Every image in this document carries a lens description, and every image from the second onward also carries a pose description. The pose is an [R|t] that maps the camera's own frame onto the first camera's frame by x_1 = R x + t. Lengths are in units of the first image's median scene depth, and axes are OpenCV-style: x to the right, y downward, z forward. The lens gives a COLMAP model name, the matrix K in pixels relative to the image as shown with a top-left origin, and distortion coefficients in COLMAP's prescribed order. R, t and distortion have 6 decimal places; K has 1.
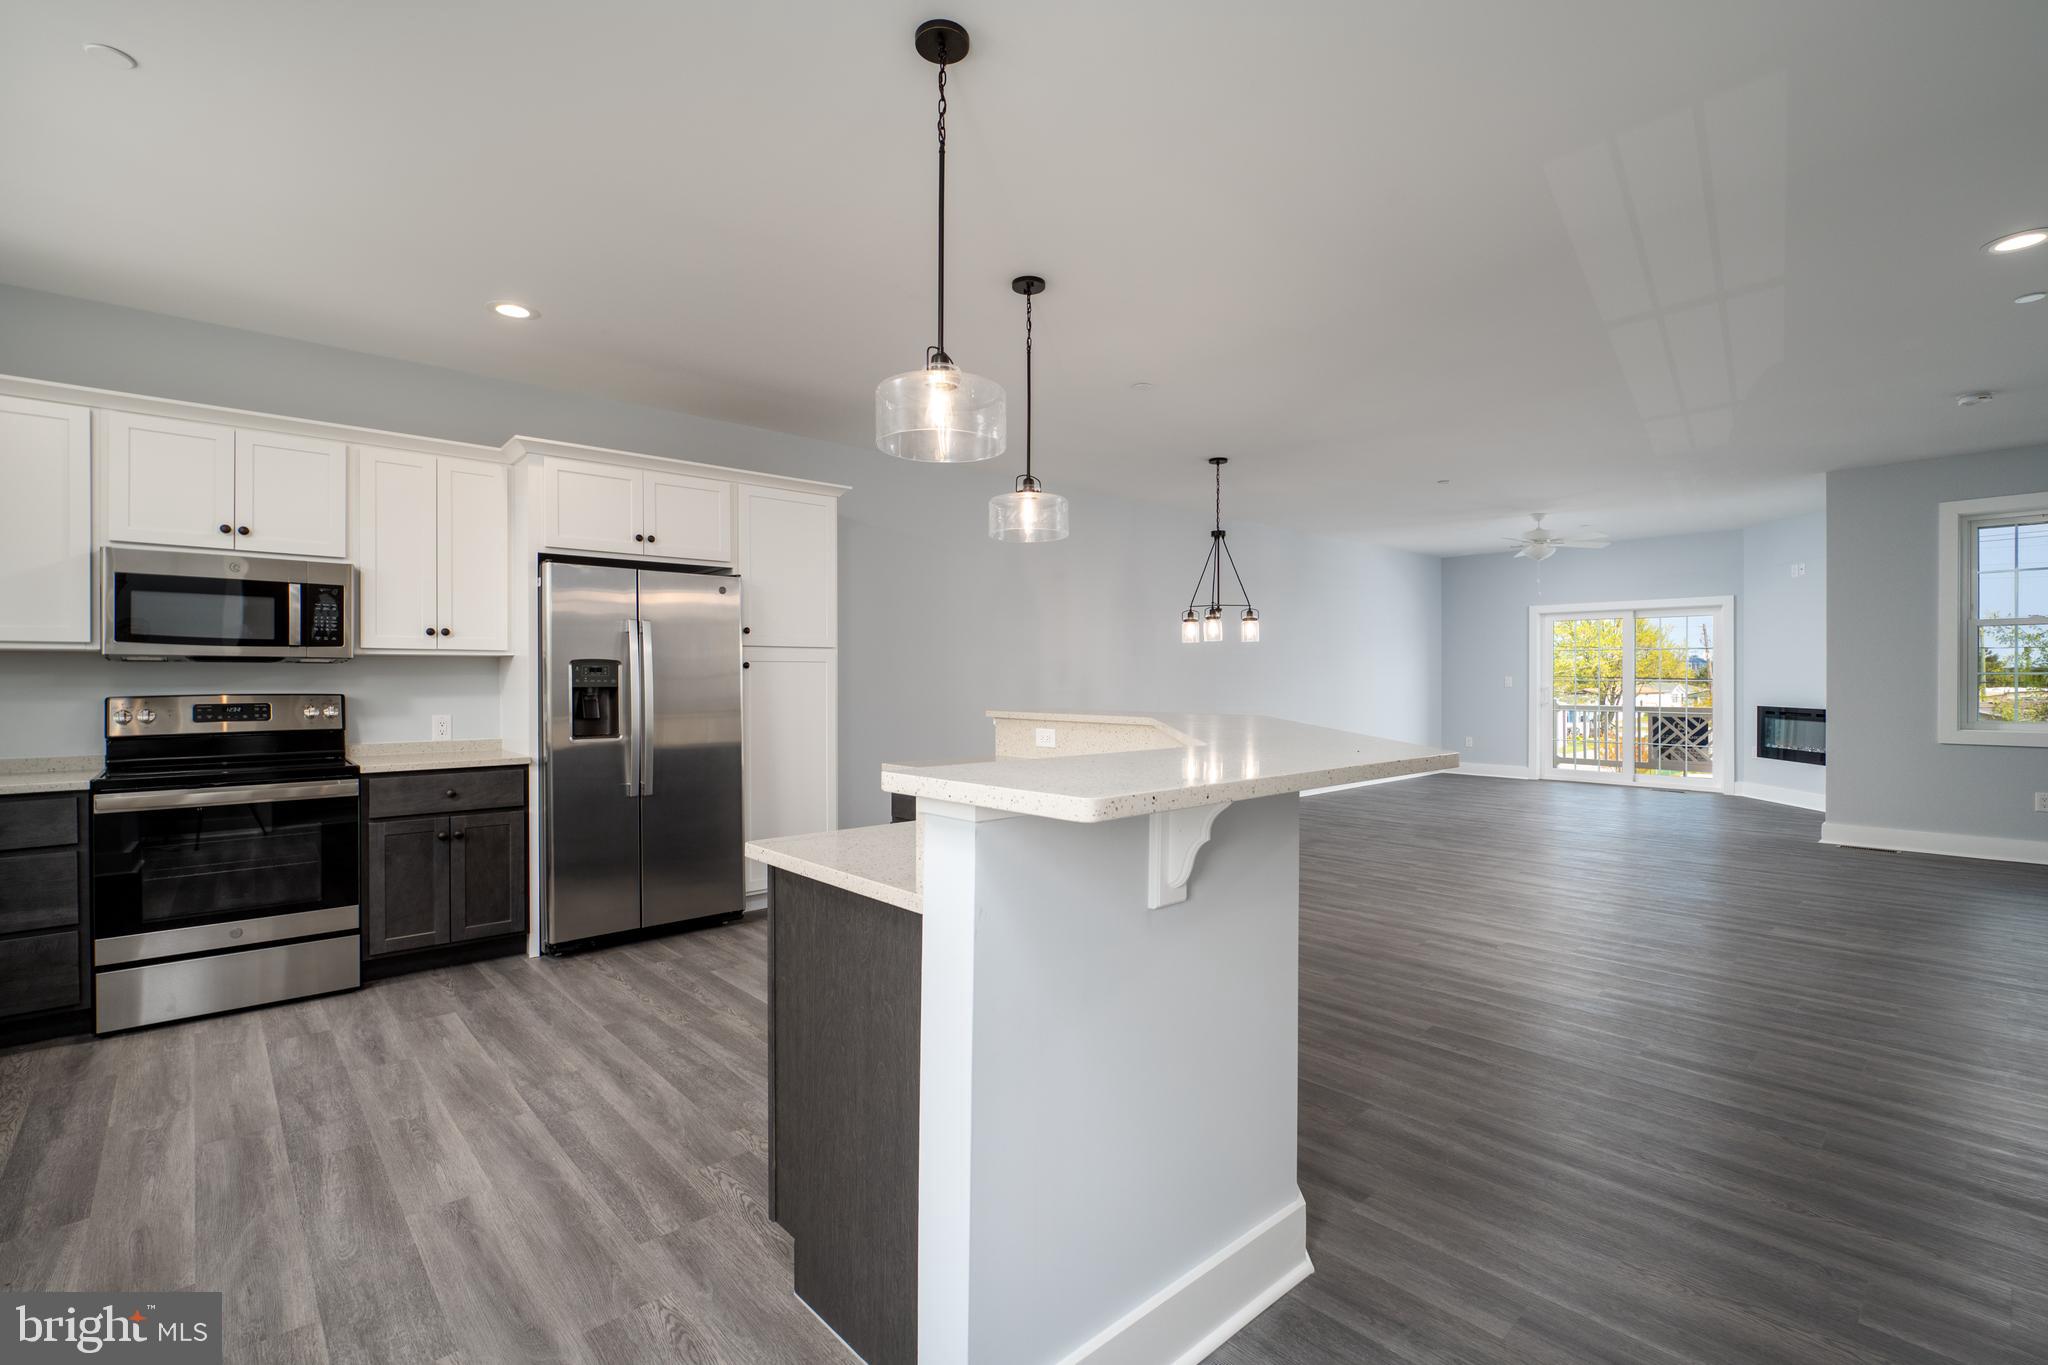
lens RADIAL K [[907.4, 0, 1024.4], [0, 907.4, 680.7], [0, 0, 1]] dist [-0.002042, -0.000725]
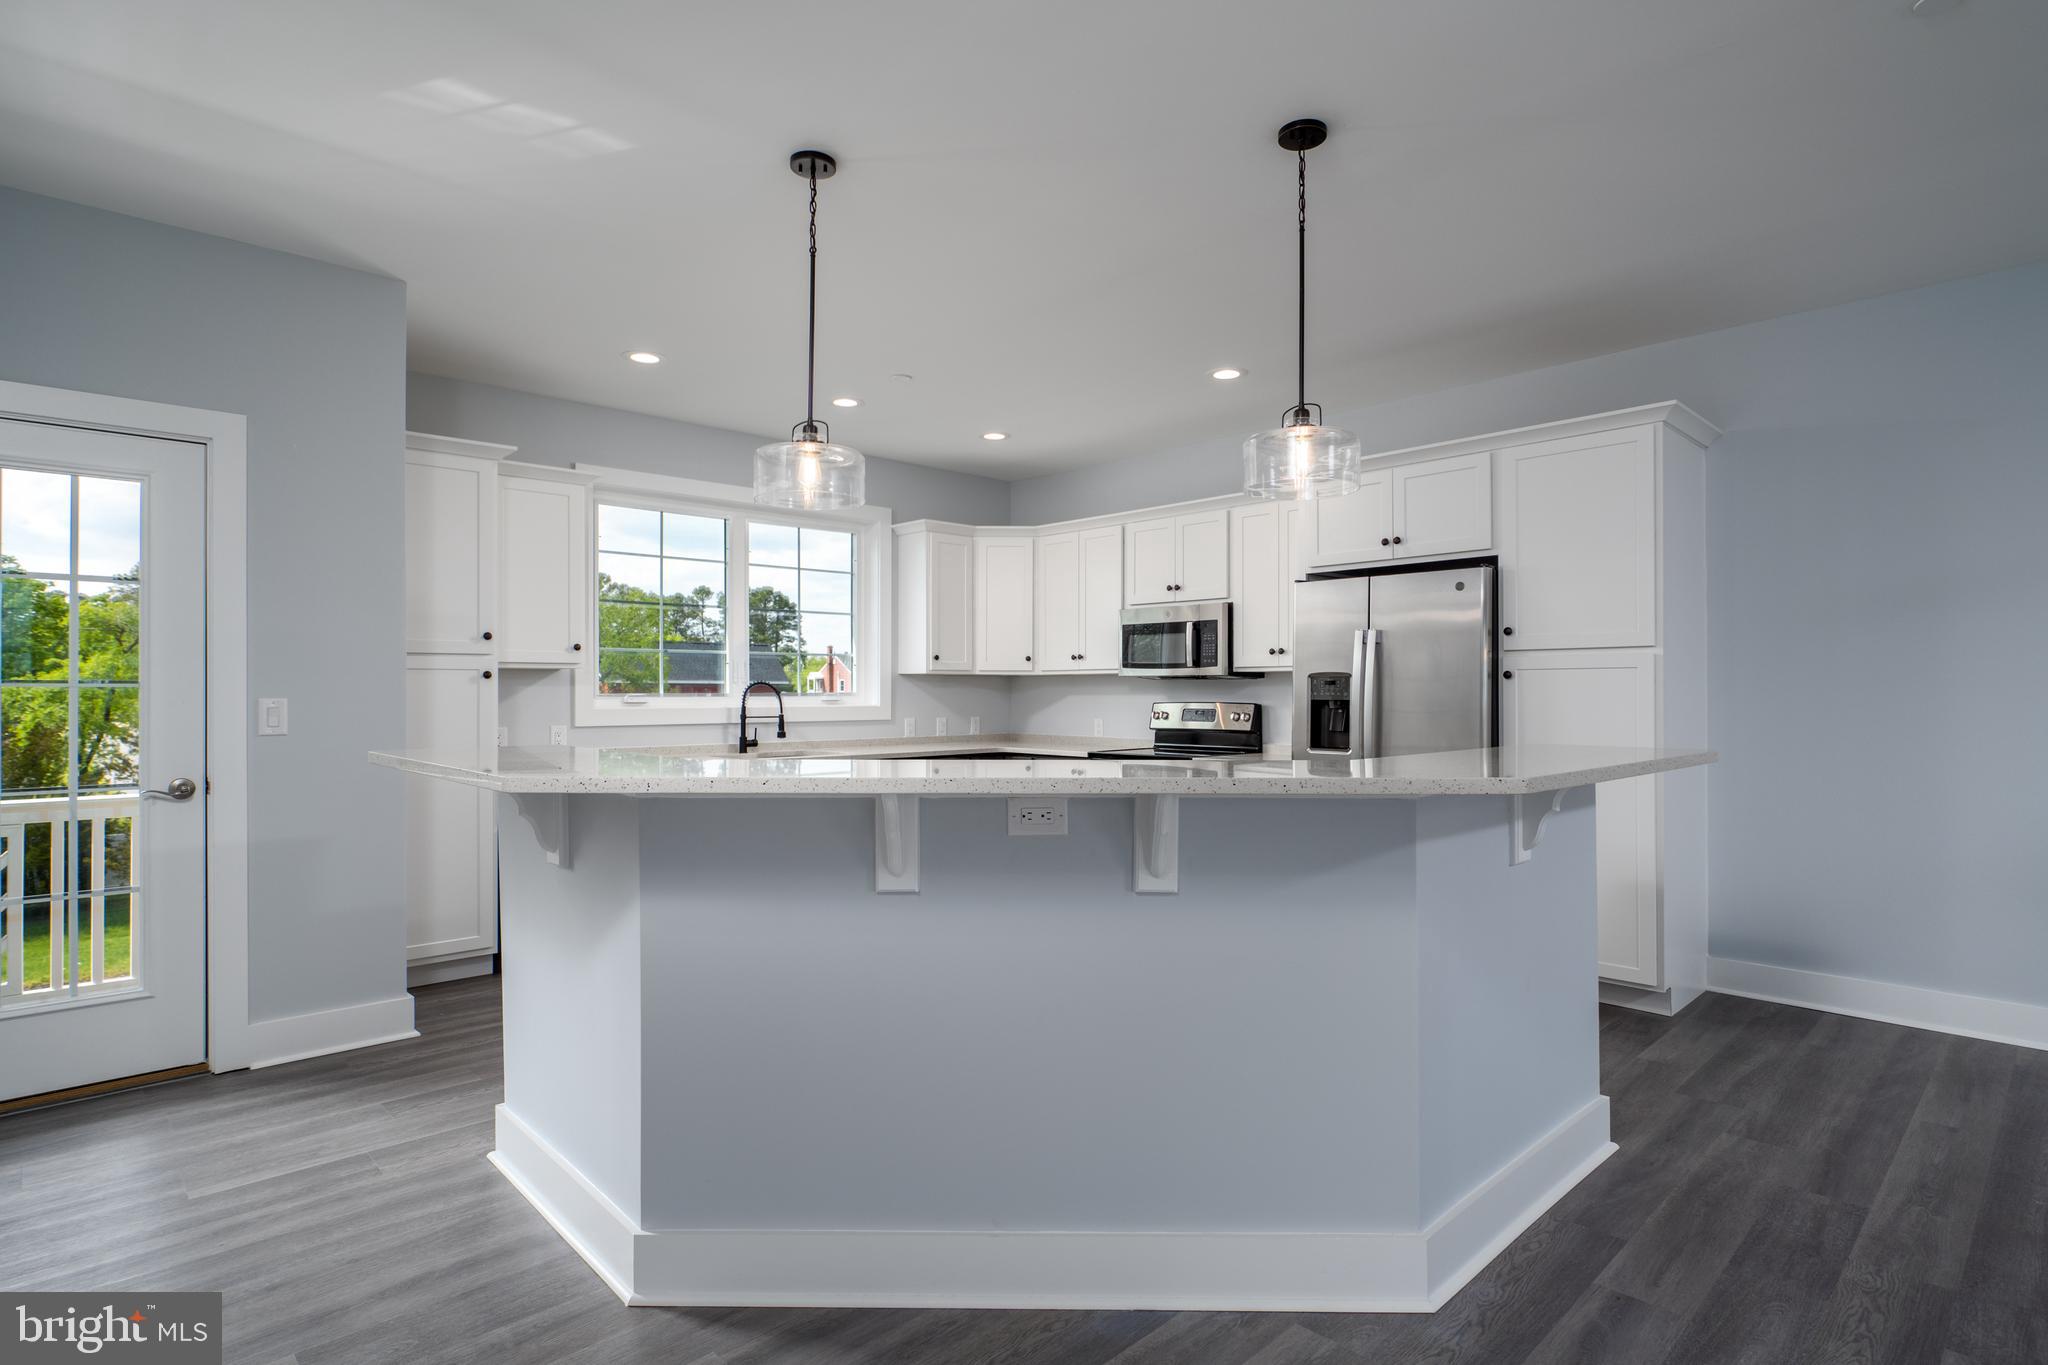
lens RADIAL K [[1046.2, 0, 1024.9], [0, 1046.2, 681.2], [0, 0, 1]] dist [0.000917, -0.000580]
pose [[0.023779, -0.005740, -0.999701, 0.791800], [-0.000154, 0.999983, -0.005745, -0.008499], [0.999717, 0.000290, 0.023777, 0.733960]]
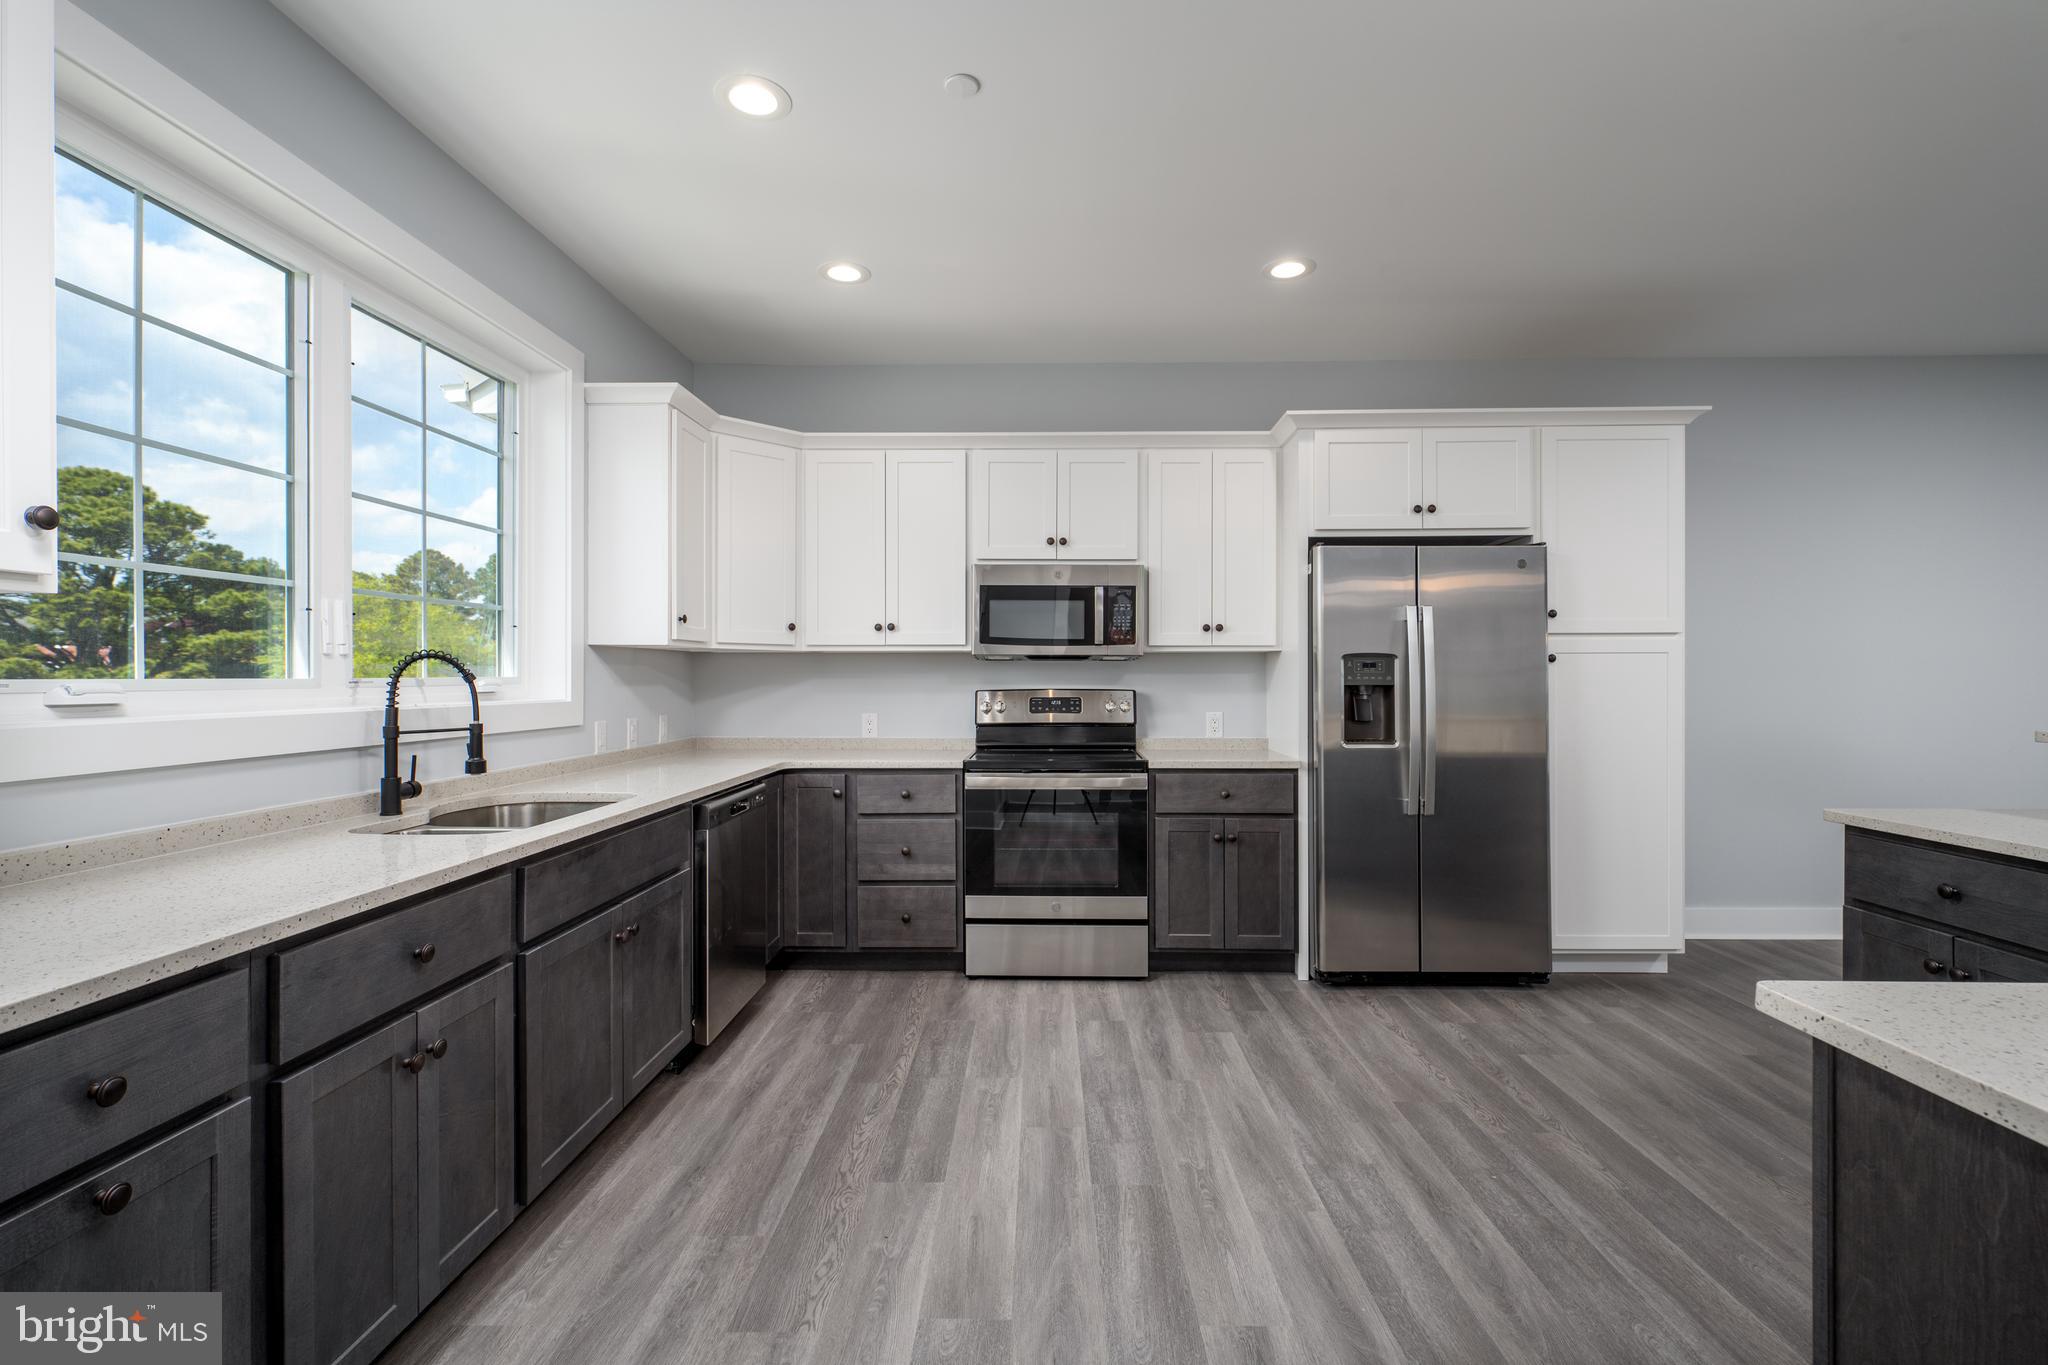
lens RADIAL K [[907.4, 0, 1036.1], [0, 907.4, 681.8], [0, 0, 1]] dist [-0.002042, -0.000725]
pose [[0.732993, 0.005051, -0.680218, -0.133103], [-0.002635, 0.999986, 0.004587, 0.000932], [0.680231, -0.001570, 0.732996, 0.166930]]
